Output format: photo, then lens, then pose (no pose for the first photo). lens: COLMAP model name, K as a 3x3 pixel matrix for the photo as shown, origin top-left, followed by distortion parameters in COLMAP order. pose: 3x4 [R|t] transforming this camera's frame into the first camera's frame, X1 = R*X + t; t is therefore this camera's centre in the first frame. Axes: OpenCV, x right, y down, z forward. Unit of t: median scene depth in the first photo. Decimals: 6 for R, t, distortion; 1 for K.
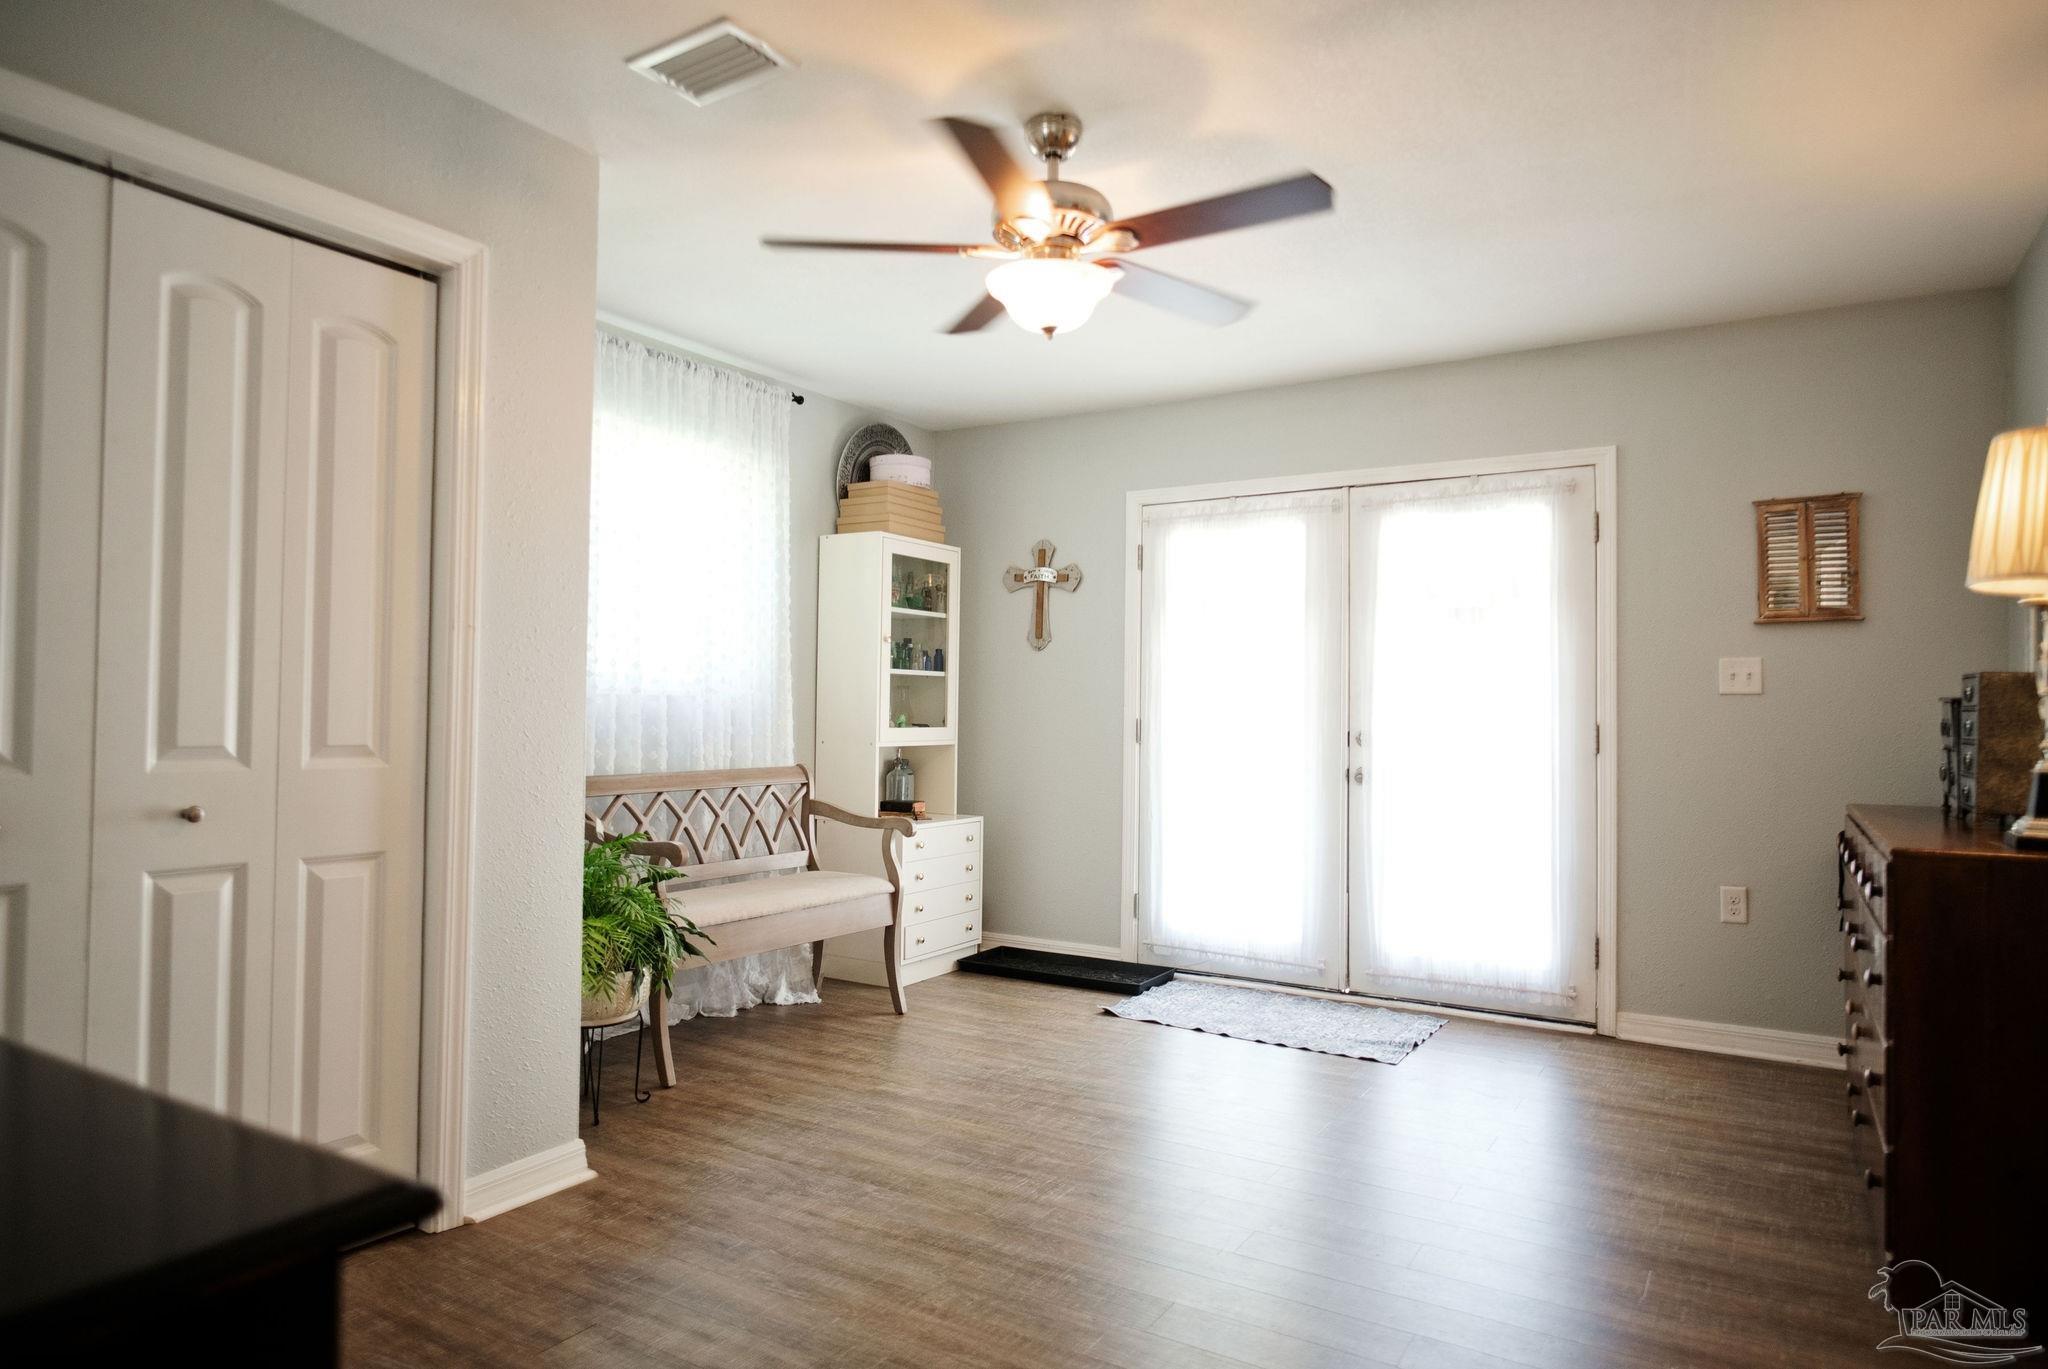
lens RADIAL K [[1193.6, 0, 1032.5], [0, 1193.6, 680.1], [0, 0, 1]] dist [-0.002575, -0.001020]
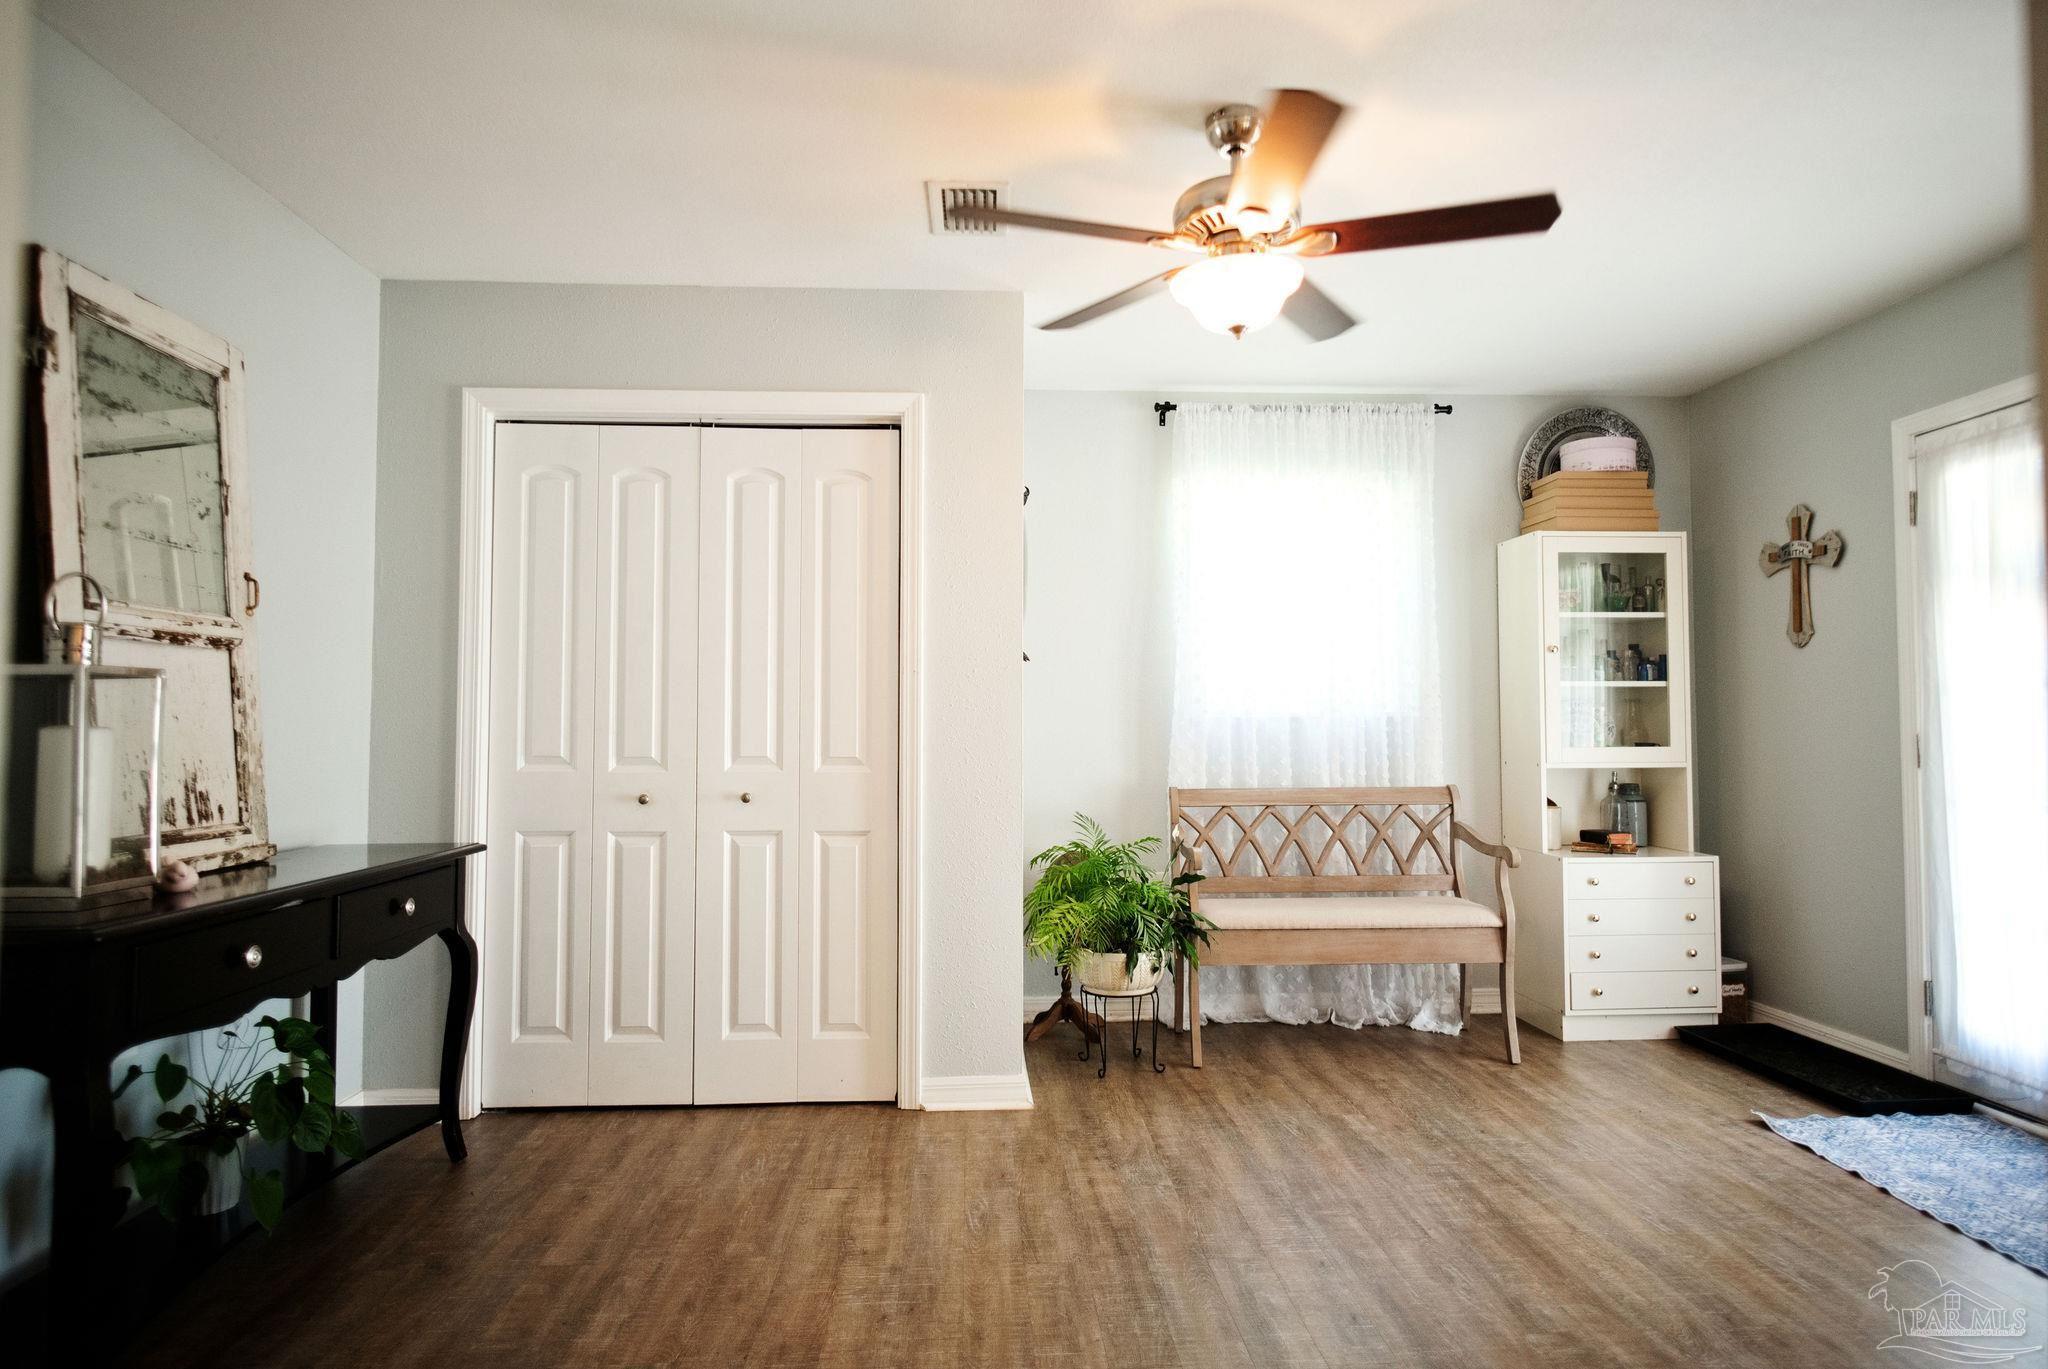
lens RADIAL K [[1193.6, 0, 1096.0], [0, 1193.6, 681.1], [0, 0, 1]] dist [-0.002575, -0.001020]
pose [[0.577959, -0.046464, -0.814742, 0.455026], [0.030652, 0.998909, -0.035223, 0.012465], [0.815490, -0.004616, 0.578753, 0.220993]]
